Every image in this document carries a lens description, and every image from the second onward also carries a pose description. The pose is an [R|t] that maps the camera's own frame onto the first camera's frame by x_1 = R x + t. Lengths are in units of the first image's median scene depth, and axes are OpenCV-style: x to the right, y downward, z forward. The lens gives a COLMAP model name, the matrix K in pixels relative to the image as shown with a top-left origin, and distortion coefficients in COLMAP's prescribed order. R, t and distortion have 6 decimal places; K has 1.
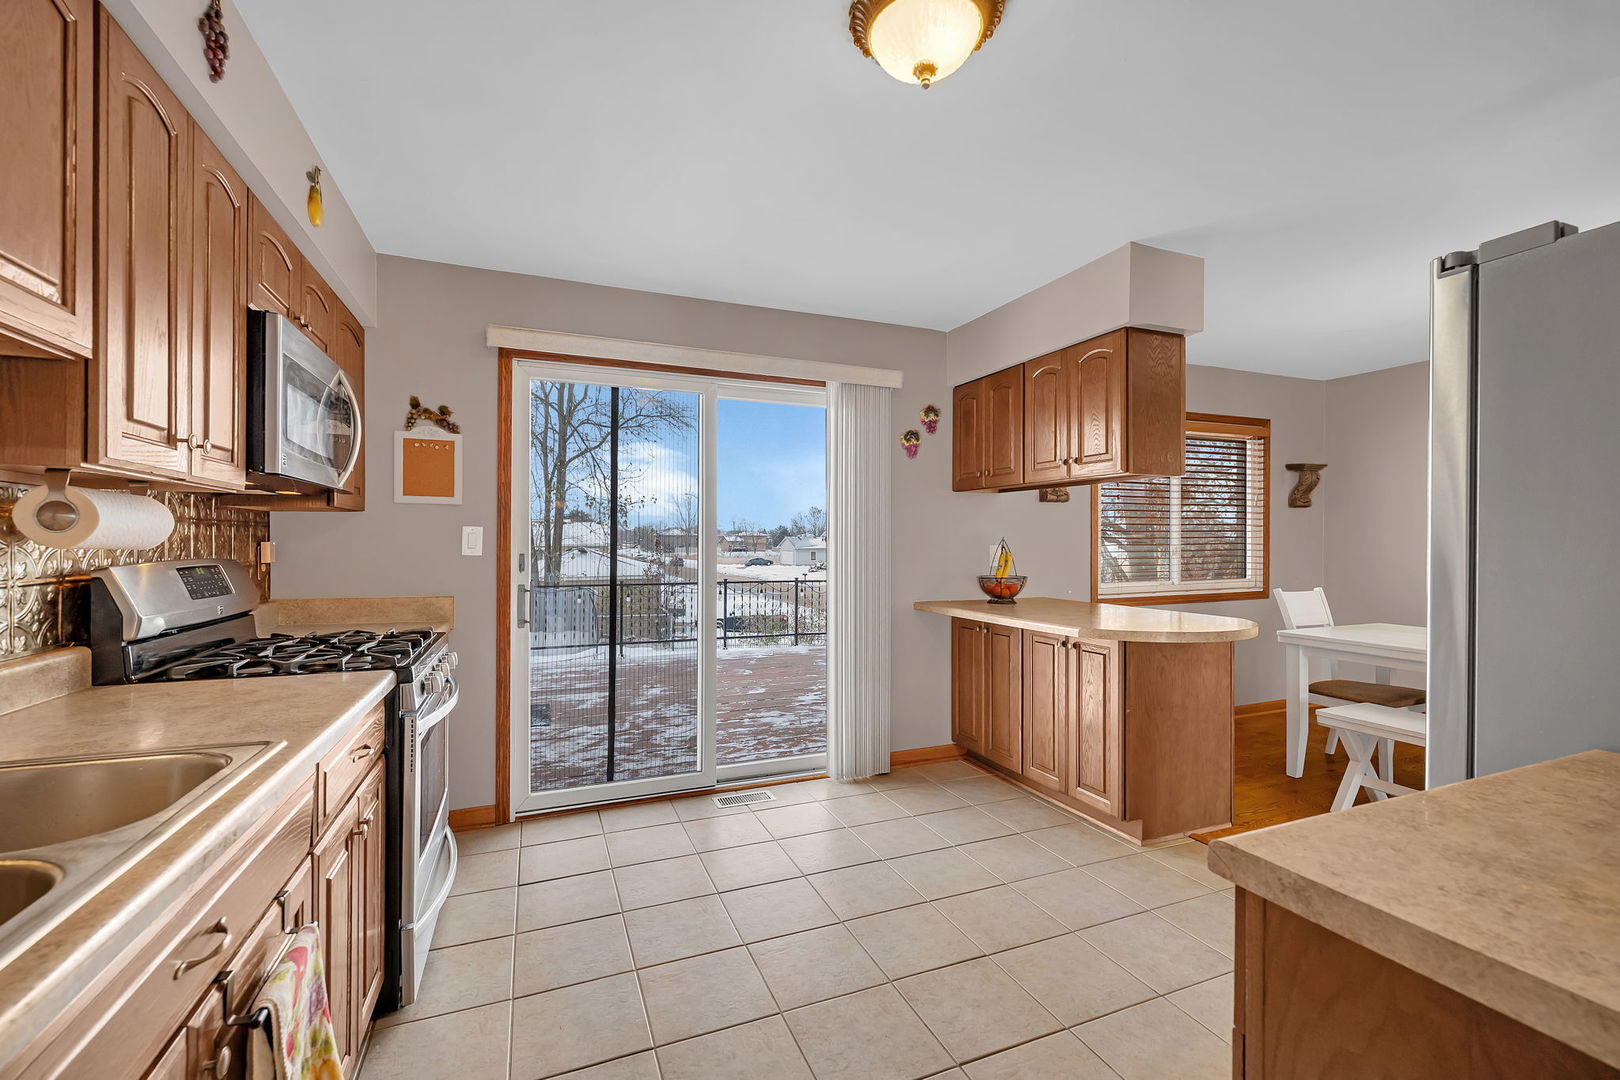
lens RADIAL K [[670.2, 0, 812.4], [0, 670.2, 543.2], [0, 0, 1]] dist [-0.001742, -0.000447]
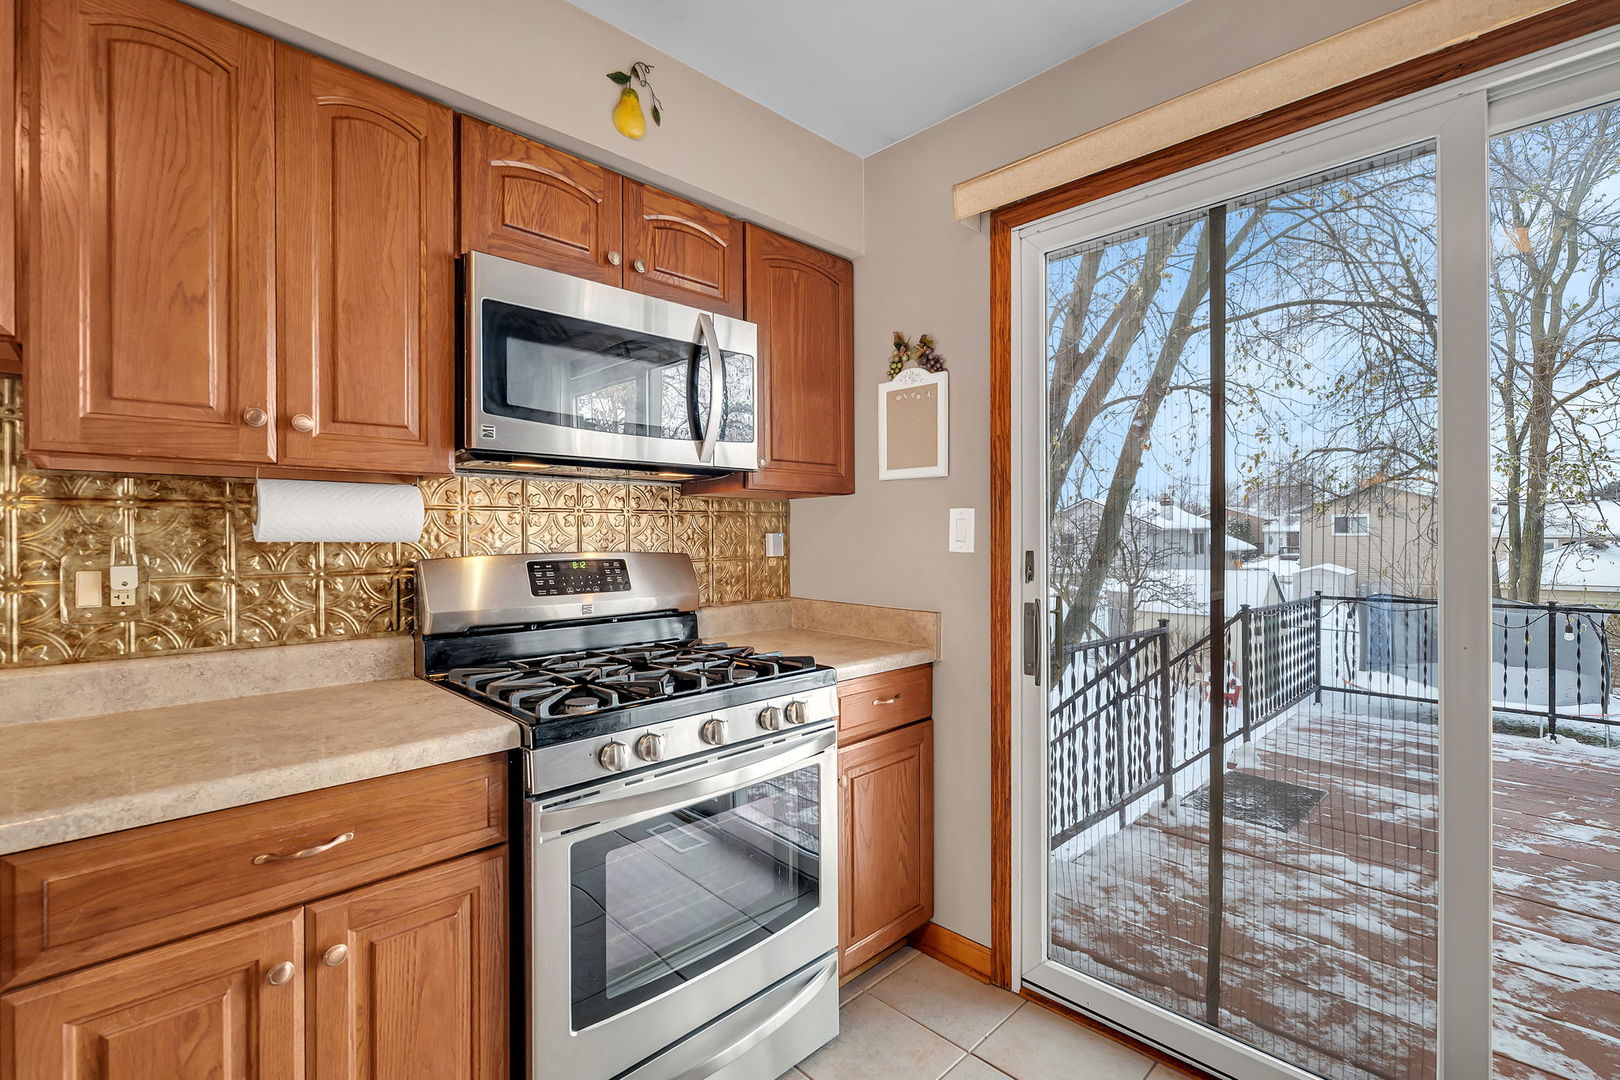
lens RADIAL K [[719.0, 0, 808.8], [0, 719.0, 536.3], [0, 0, 1]] dist [-0.001846, 0.000296]
pose [[0.377040, -0.002616, -0.926193, 0.084788], [0.003294, 0.999993, -0.001484, 0.002605], [0.926191, -0.002491, 0.377046, 0.574911]]
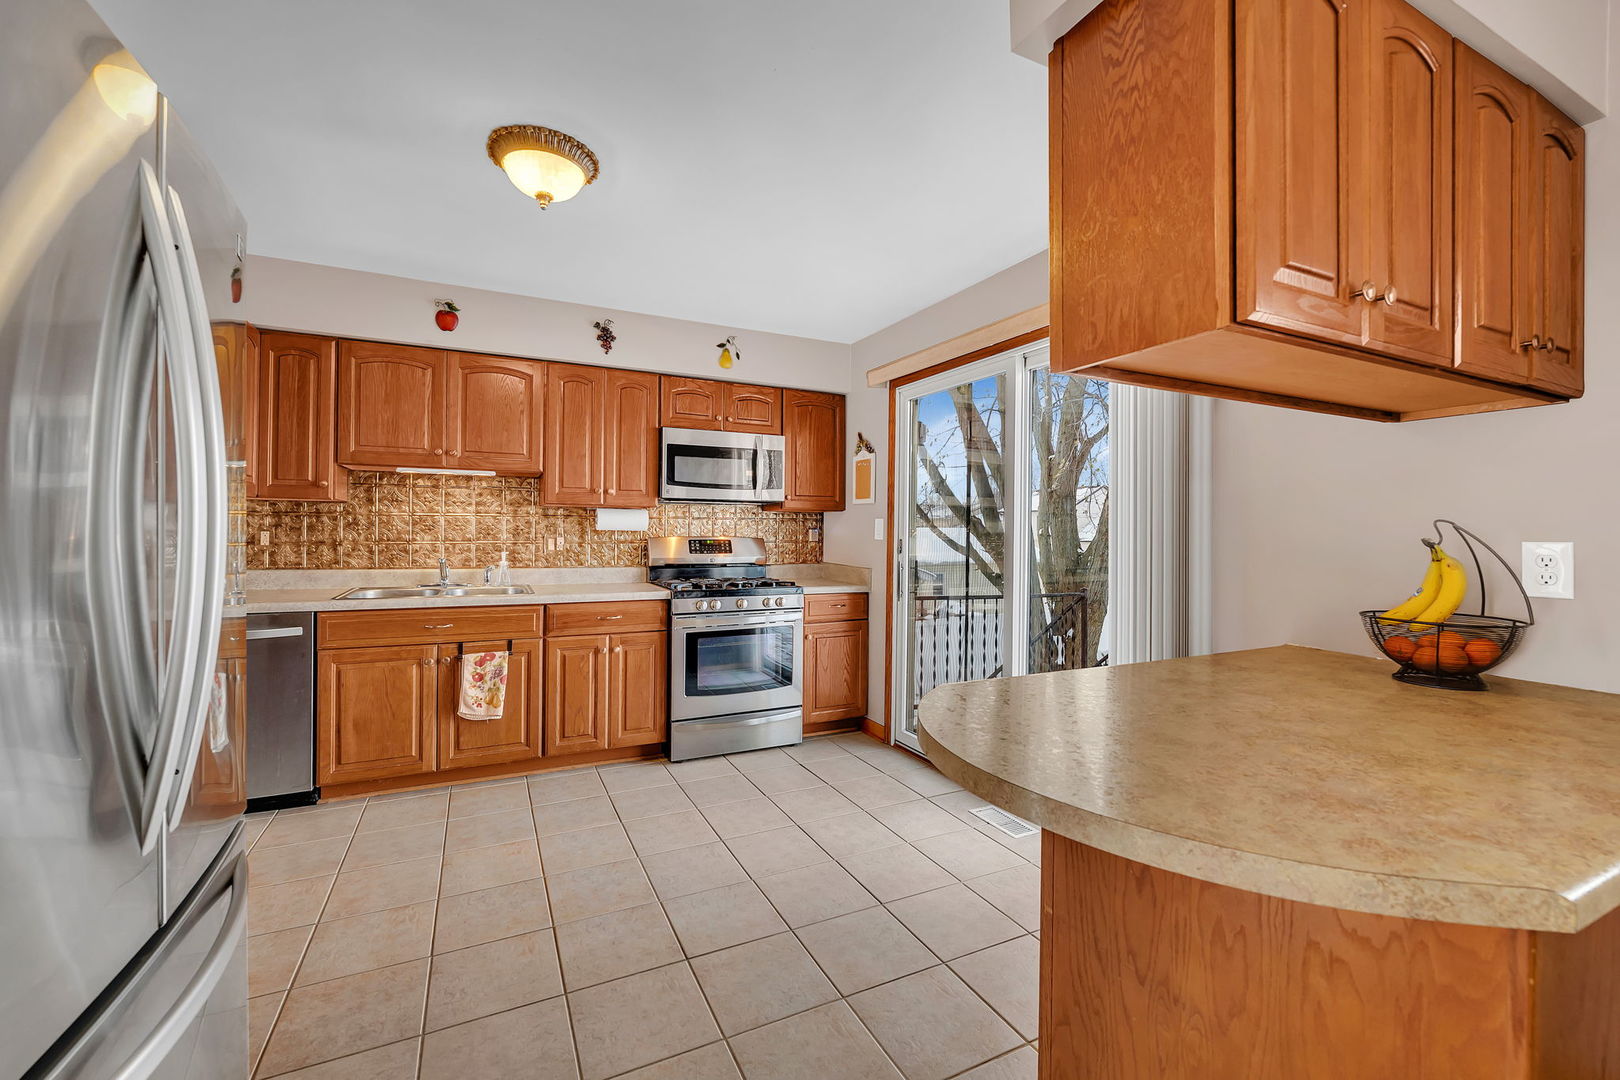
lens RADIAL K [[670.2, 0, 816.1], [0, 670.2, 529.7], [0, 0, 1]] dist [-0.001742, -0.000447]
pose [[0.071523, 0.000039, -0.997439, 0.825319], [-0.012507, 0.999921, -0.000857, -0.000271], [0.997361, 0.012536, 0.071518, 0.745364]]
